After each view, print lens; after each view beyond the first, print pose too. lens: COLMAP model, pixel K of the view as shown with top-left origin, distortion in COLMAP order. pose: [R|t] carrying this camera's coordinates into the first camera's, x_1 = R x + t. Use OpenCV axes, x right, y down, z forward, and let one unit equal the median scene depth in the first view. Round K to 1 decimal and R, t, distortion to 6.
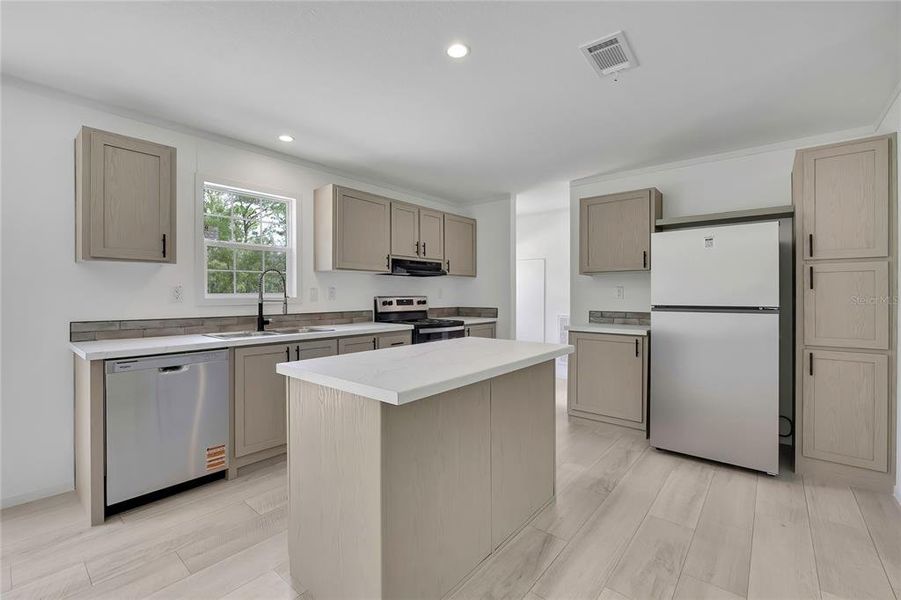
lens RADIAL K [[381.4, 0, 440.7], [0, 381.4, 296.6], [0, 0, 1]] dist [-0.013424, 0.000077]
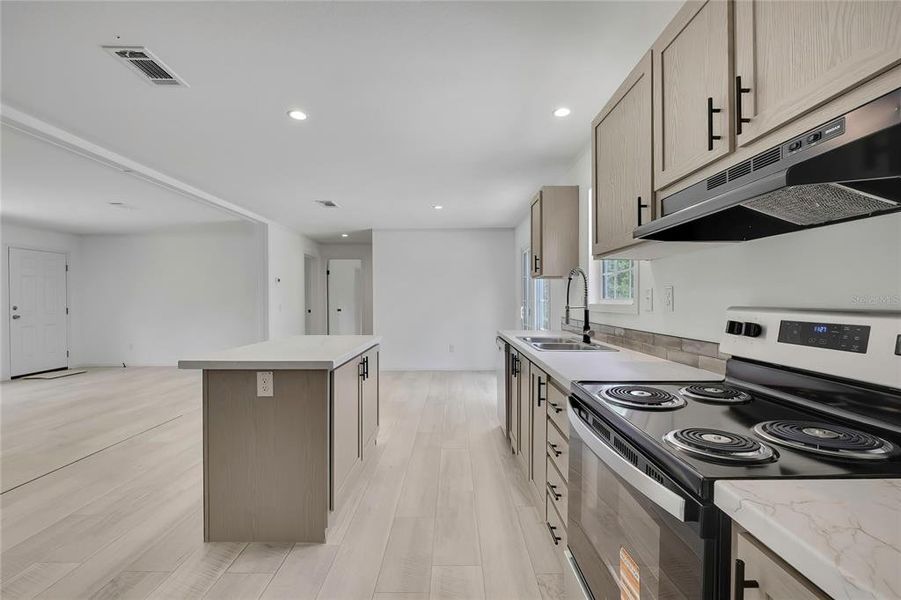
lens RADIAL K [[383.4, 0, 449.8], [0, 383.4, 302.4], [0, 0, 1]] dist [-0.011288, 0.000042]
pose [[-0.757925, 0.011893, -0.652233, 0.255061], [0.001392, 0.999861, 0.016615, -0.009849], [0.652340, 0.011685, -0.757836, 1.165566]]
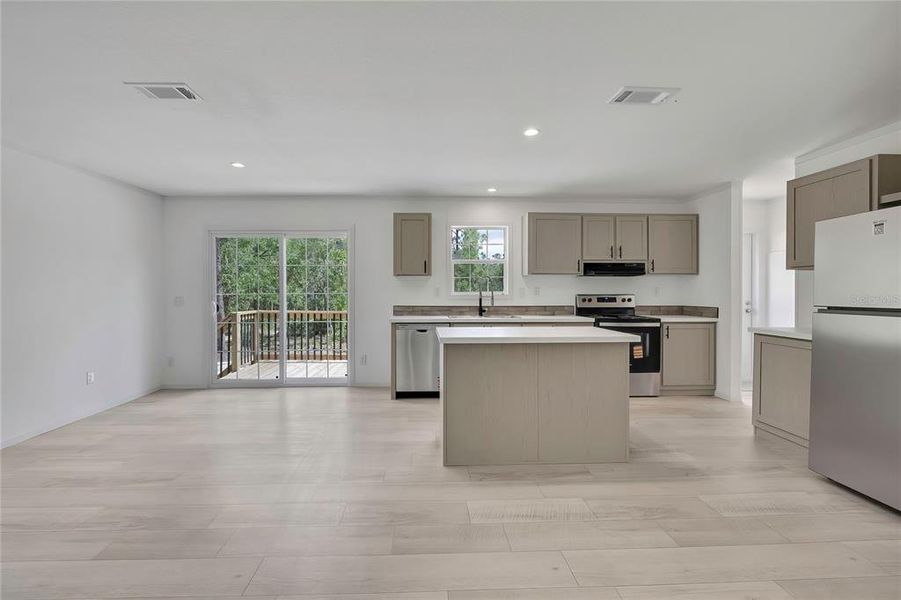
lens RADIAL K [[381.4, 0, 440.7], [0, 381.4, 296.6], [0, 0, 1]] dist [-0.013424, 0.000077]
pose [[0.678929, 0.009035, -0.734148, 0.456597], [-0.005195, 0.999958, 0.007502, -0.000068], [0.734185, -0.001279, 0.678948, -0.148541]]
